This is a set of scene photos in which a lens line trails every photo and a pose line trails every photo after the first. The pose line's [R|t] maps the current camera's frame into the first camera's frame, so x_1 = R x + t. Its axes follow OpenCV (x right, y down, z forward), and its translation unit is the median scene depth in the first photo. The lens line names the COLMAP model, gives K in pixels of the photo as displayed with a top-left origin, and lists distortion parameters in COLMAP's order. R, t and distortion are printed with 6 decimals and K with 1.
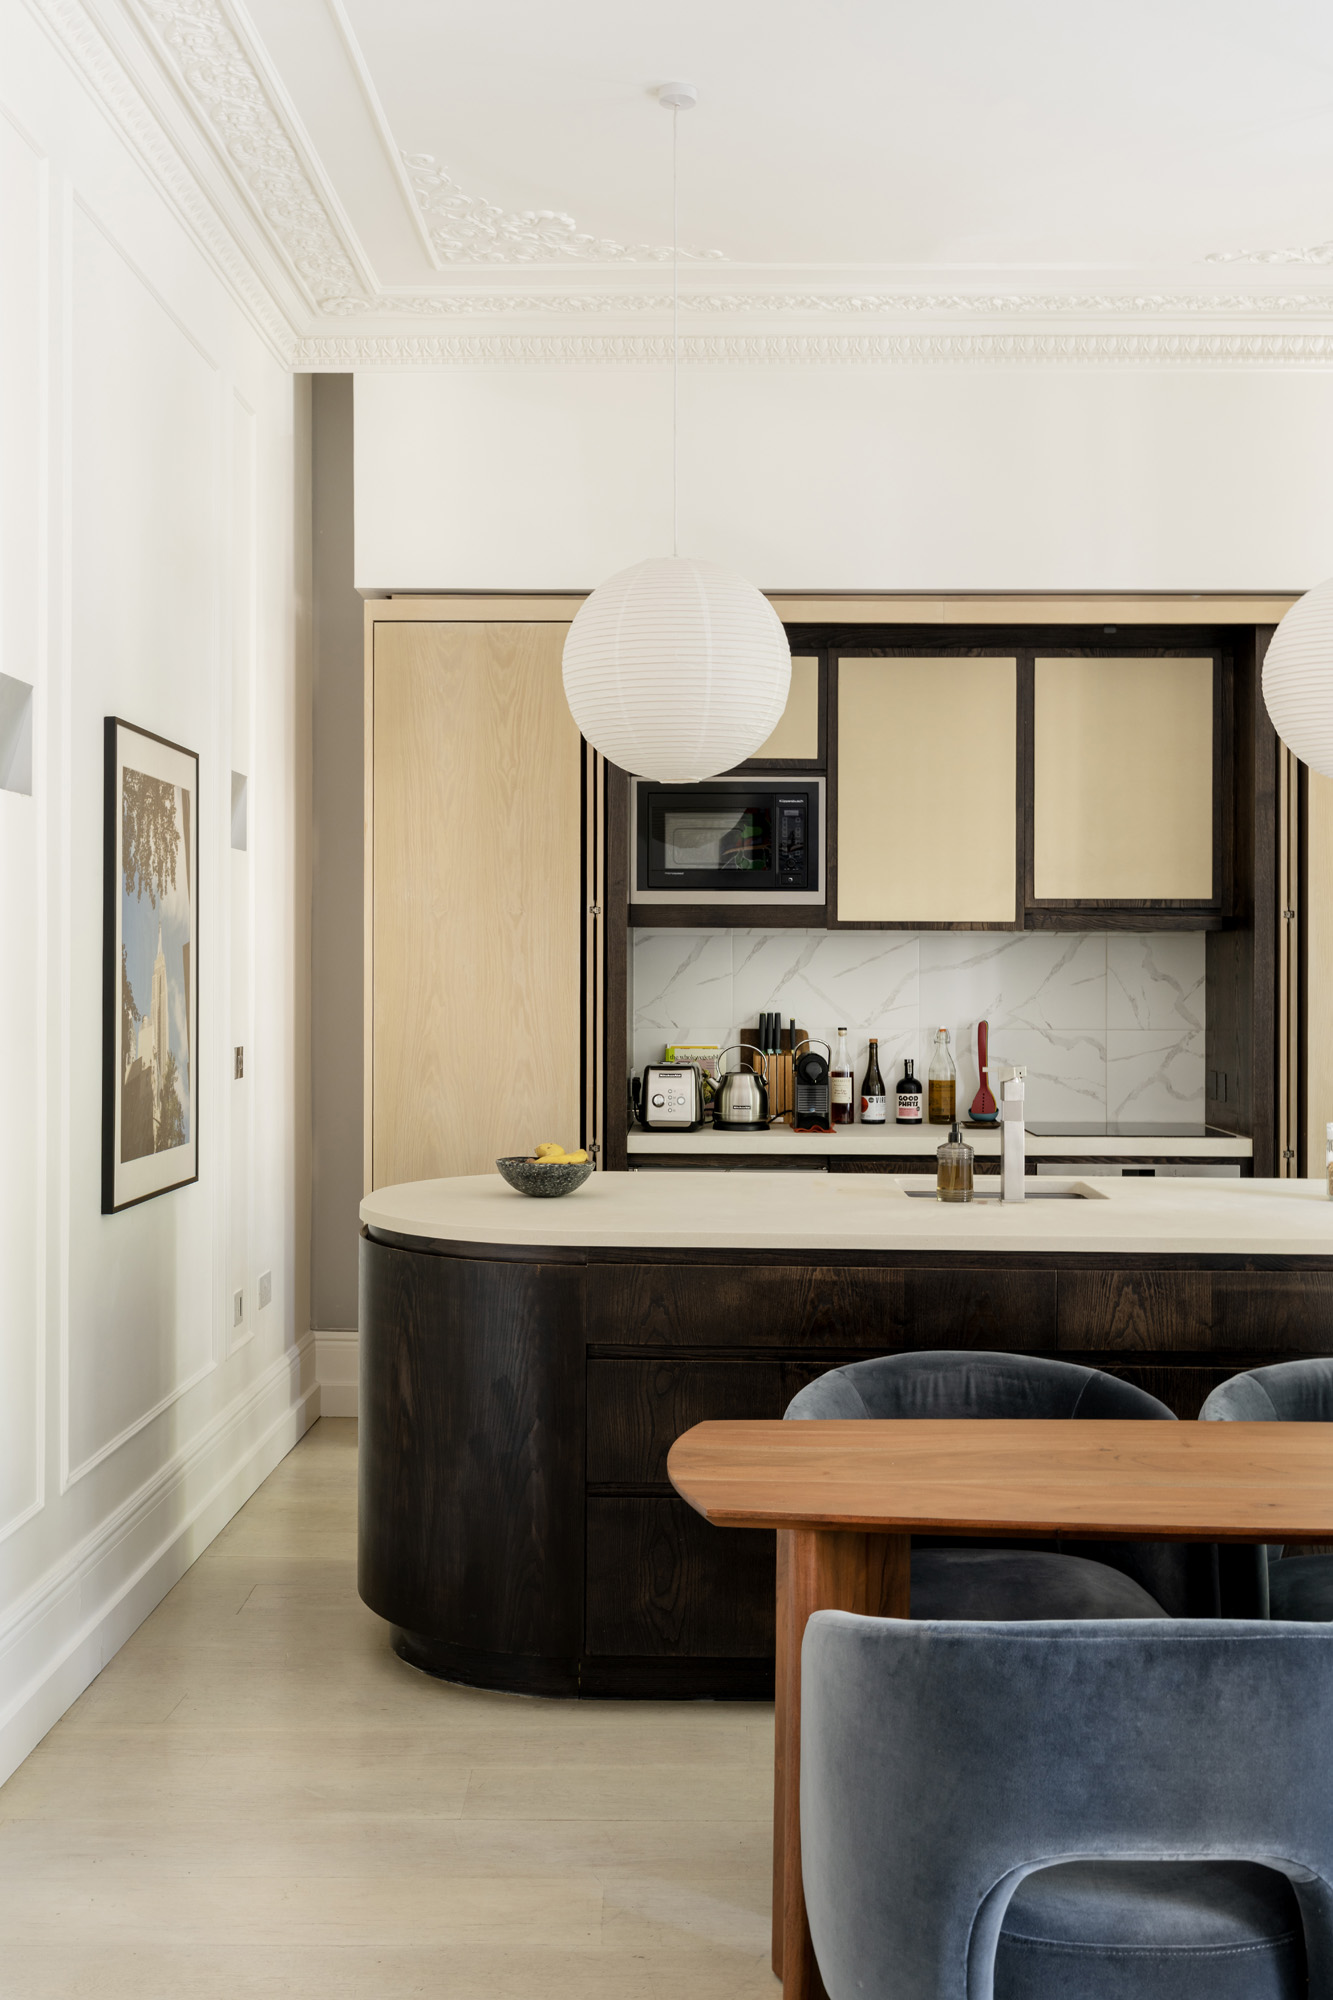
lens RADIAL K [[1627.3, 0, 665.7], [0, 1627.3, 991.8], [0, 0, 1]] dist [0.008973, -0.003095]
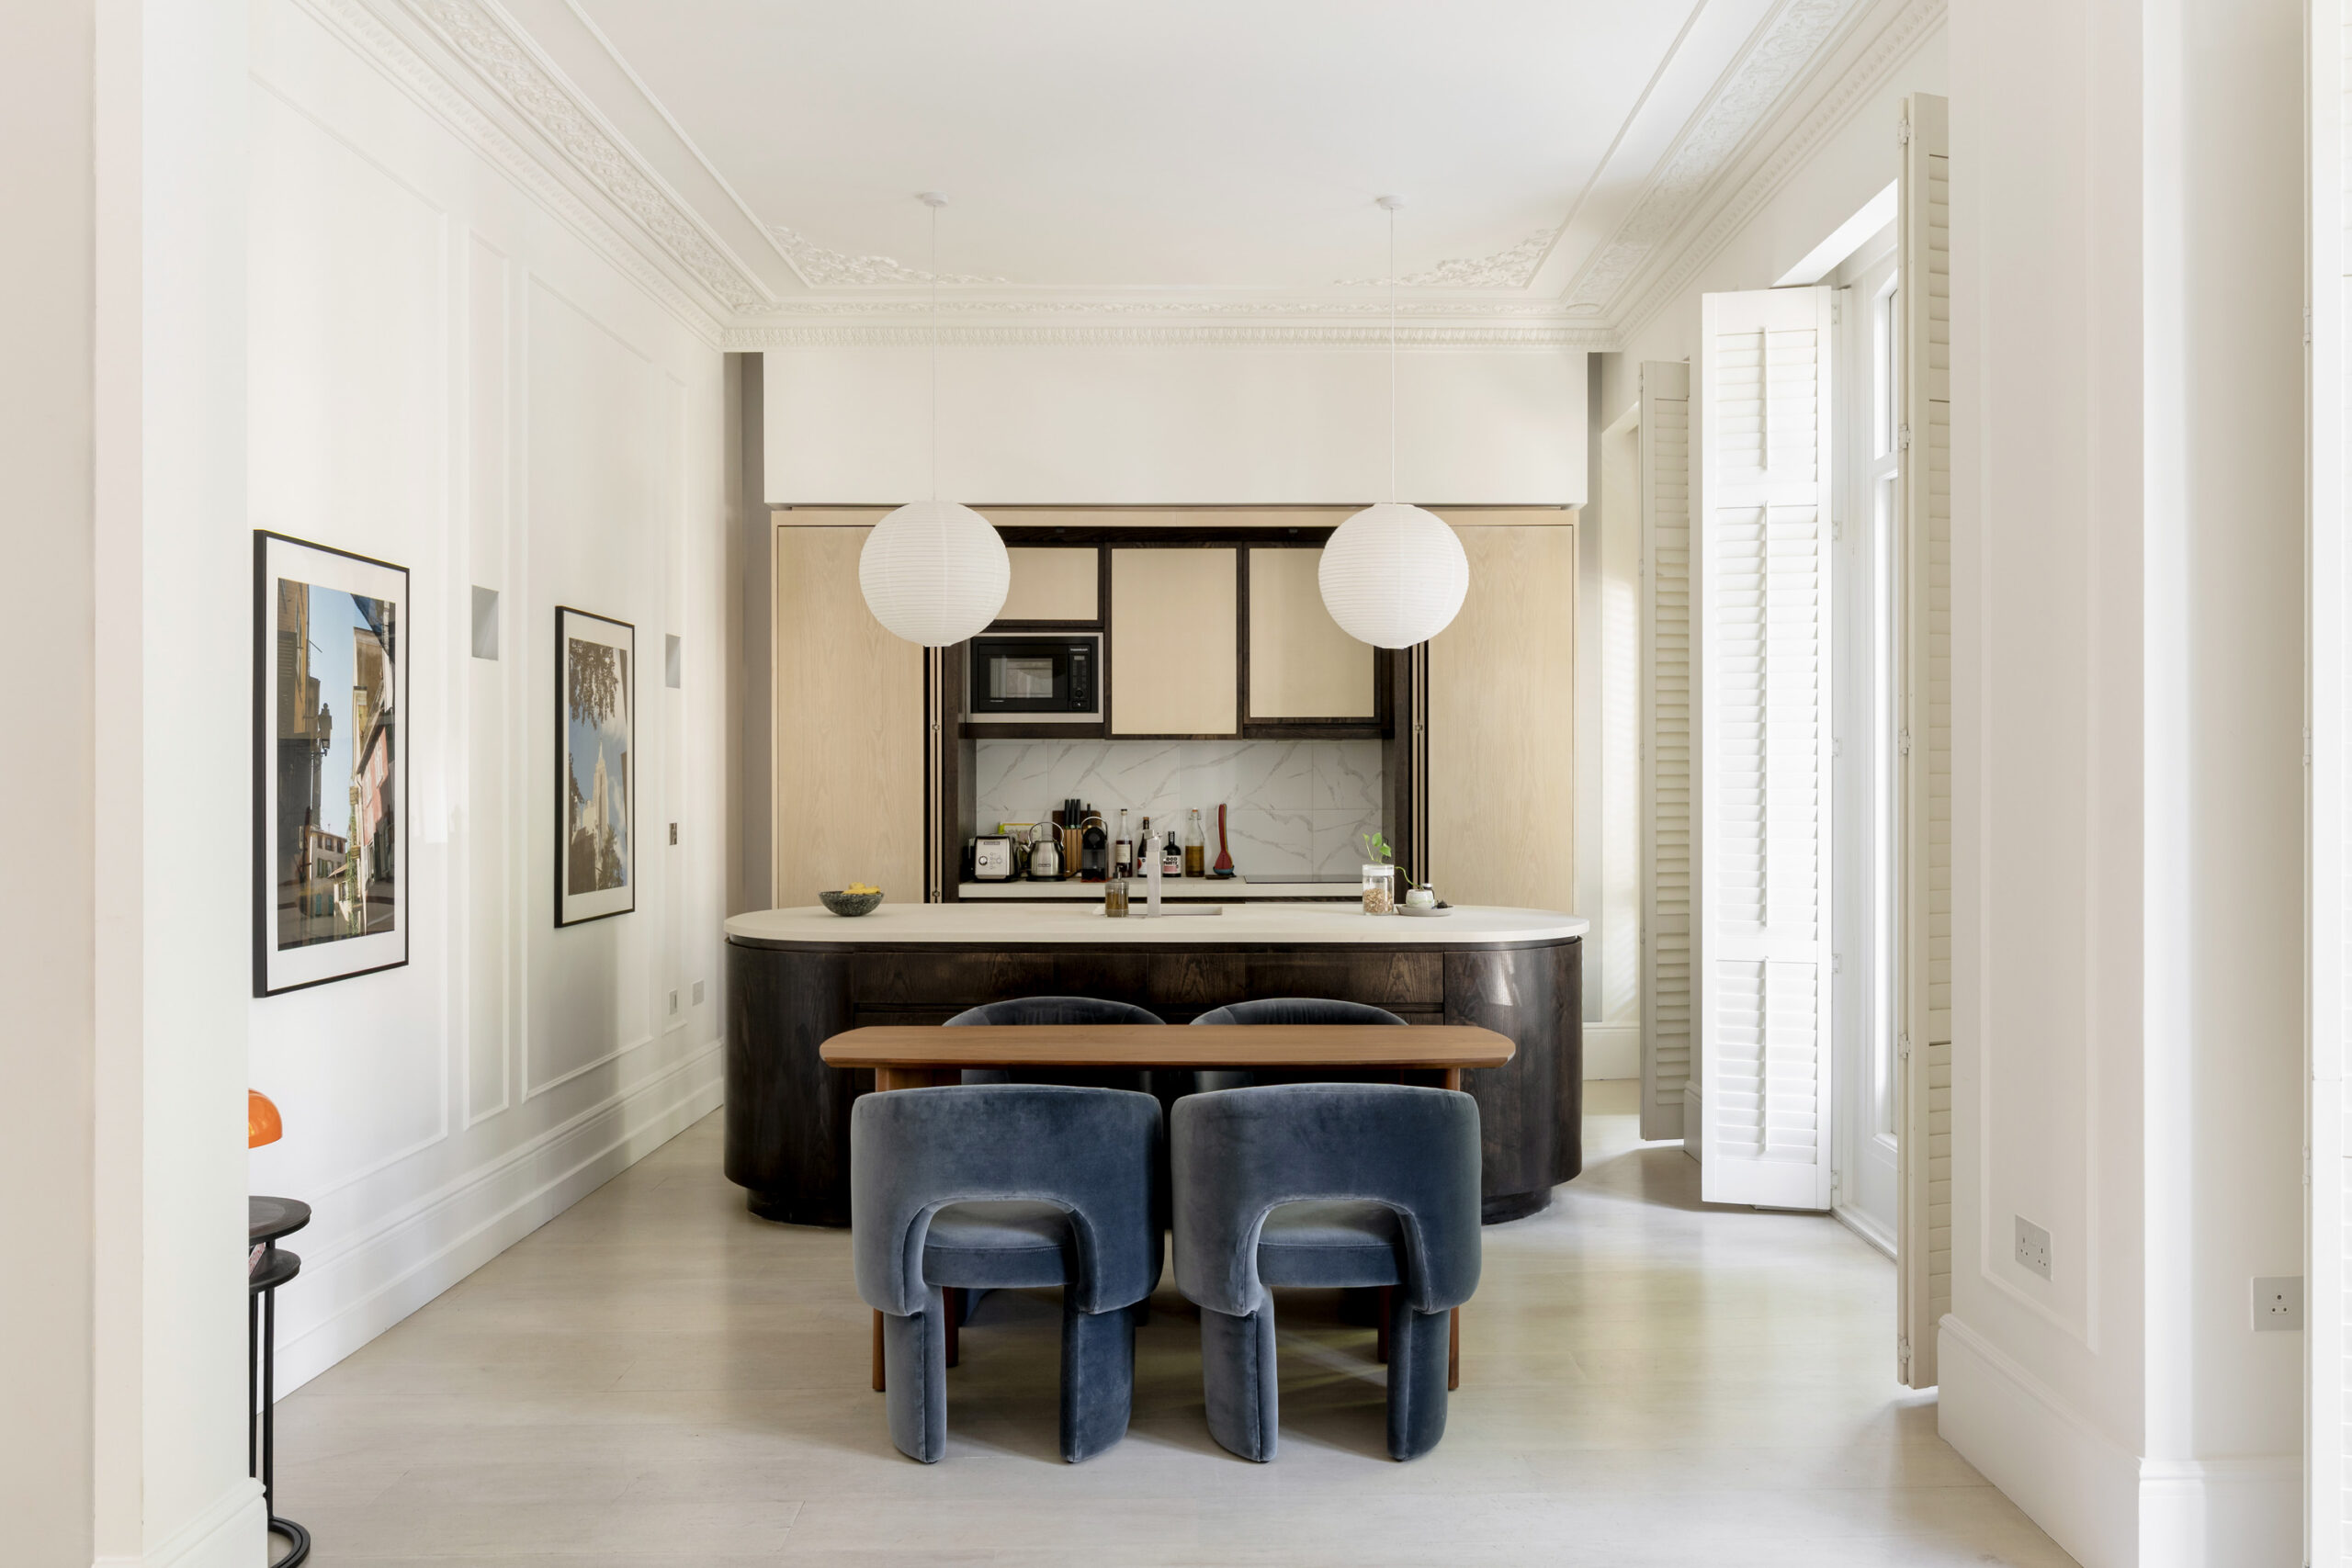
lens RADIAL K [[1368.2, 0, 1178.8], [0, 1368.2, 785.4], [0, 0, 1]] dist [0.003634, 0.003135]
pose [[0.999759, -0.006406, 0.020998, 0.162561], [0.006472, 0.999974, -0.003073, 0.006652], [-0.020978, 0.003208, 0.999775, -0.231187]]
